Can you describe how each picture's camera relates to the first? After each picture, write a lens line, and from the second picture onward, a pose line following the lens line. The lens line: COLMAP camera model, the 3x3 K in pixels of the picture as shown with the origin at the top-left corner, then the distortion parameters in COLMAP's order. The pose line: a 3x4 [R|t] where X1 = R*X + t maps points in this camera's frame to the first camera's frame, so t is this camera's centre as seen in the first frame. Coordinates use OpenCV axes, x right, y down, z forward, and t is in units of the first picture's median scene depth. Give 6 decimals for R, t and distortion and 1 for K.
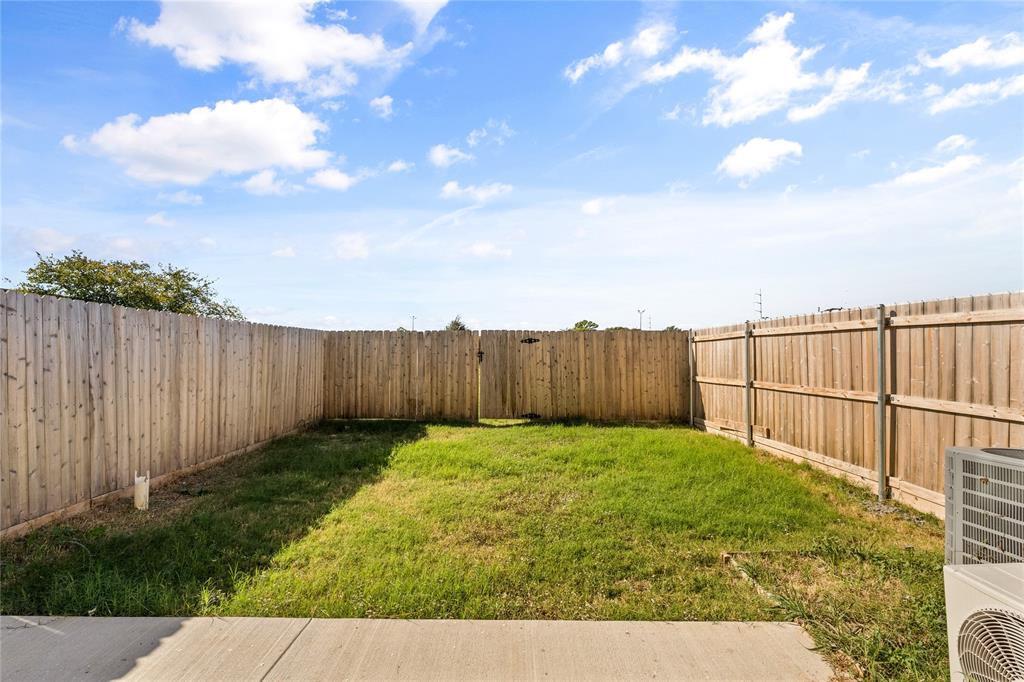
lens RADIAL K [[453.4, 0, 495.4], [0, 453.4, 354.9], [0, 0, 1]] dist [-0.004160, 0.000270]
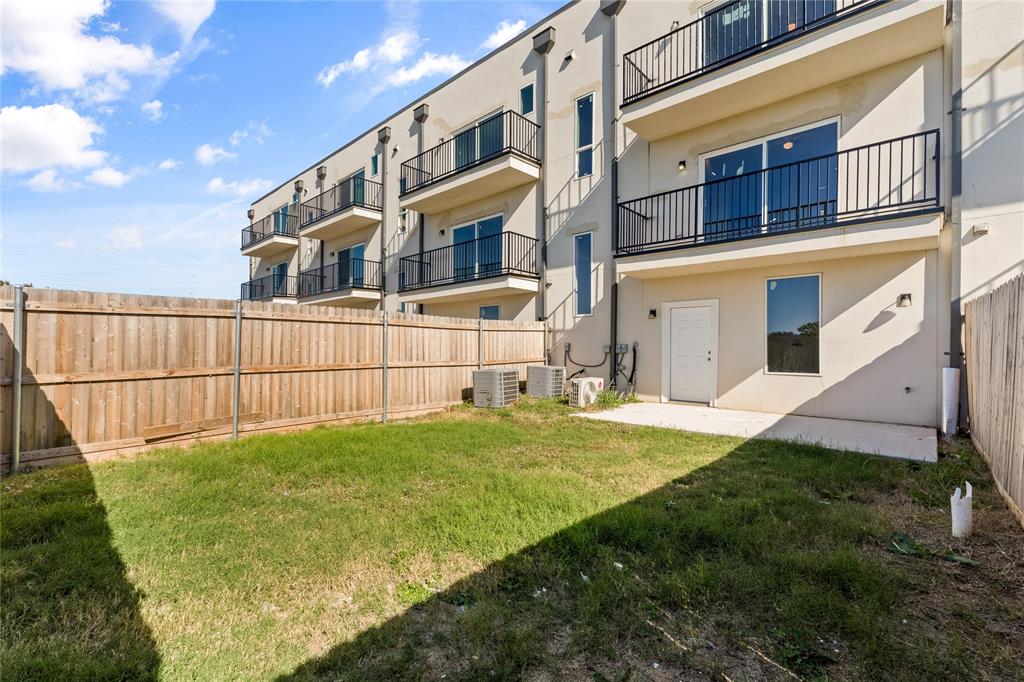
lens RADIAL K [[453.4, 0, 512.3], [0, 453.4, 338.4], [0, 0, 1]] dist [-0.004160, 0.000270]
pose [[0.999935, -0.010627, 0.004133, 0.613739], [0.010603, 0.999928, 0.005663, 0.008702], [-0.004193, -0.005619, 0.999975, -0.104680]]
